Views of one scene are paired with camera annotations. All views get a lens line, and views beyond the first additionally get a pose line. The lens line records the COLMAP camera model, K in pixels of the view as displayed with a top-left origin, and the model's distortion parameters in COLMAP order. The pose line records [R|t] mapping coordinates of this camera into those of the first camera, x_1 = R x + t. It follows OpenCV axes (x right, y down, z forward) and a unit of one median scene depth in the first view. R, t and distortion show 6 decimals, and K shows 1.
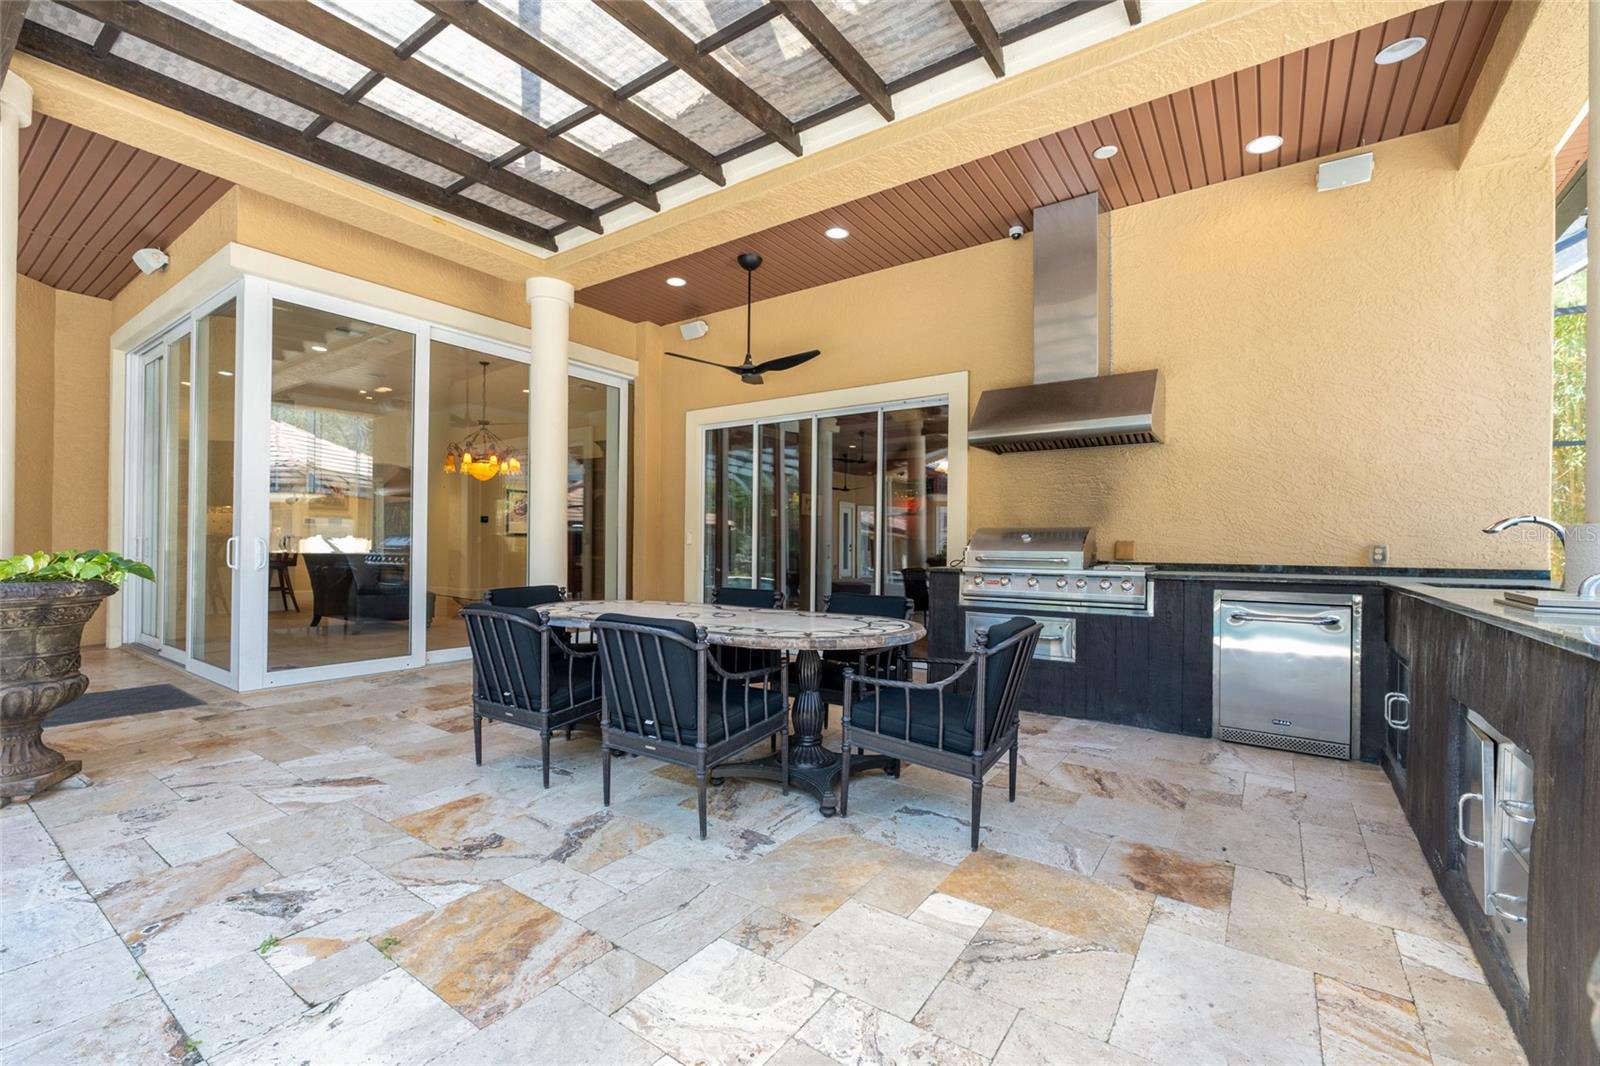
lens RADIAL K [[685.9, 0, 804.1], [0, 685.9, 543.7], [0, 0, 1]] dist [-0.002689, 0.000275]
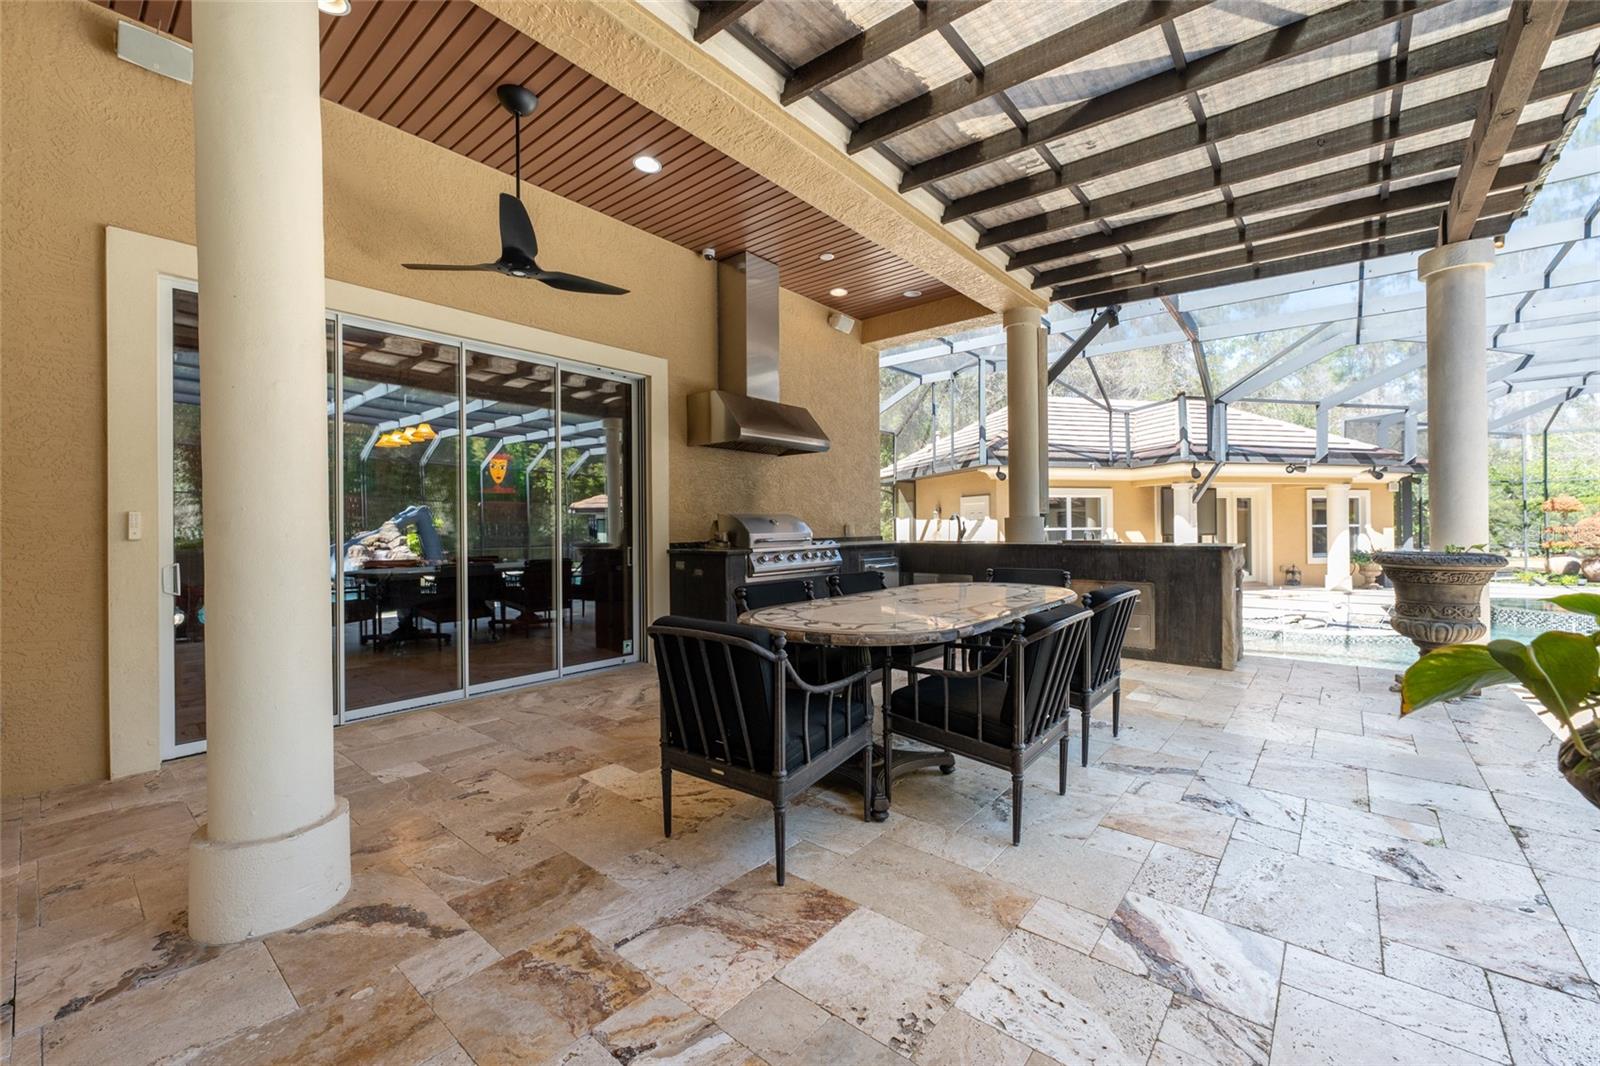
lens RADIAL K [[635.9, 0, 812.5], [0, 635.9, 526.3], [0, 0, 1]] dist [0.002127, -0.000488]
pose [[0.082704, -0.015757, 0.996450, -1.533838], [0.005217, 0.999868, 0.015378, -0.031878], [-0.996561, 0.003927, 0.082775, 1.532009]]
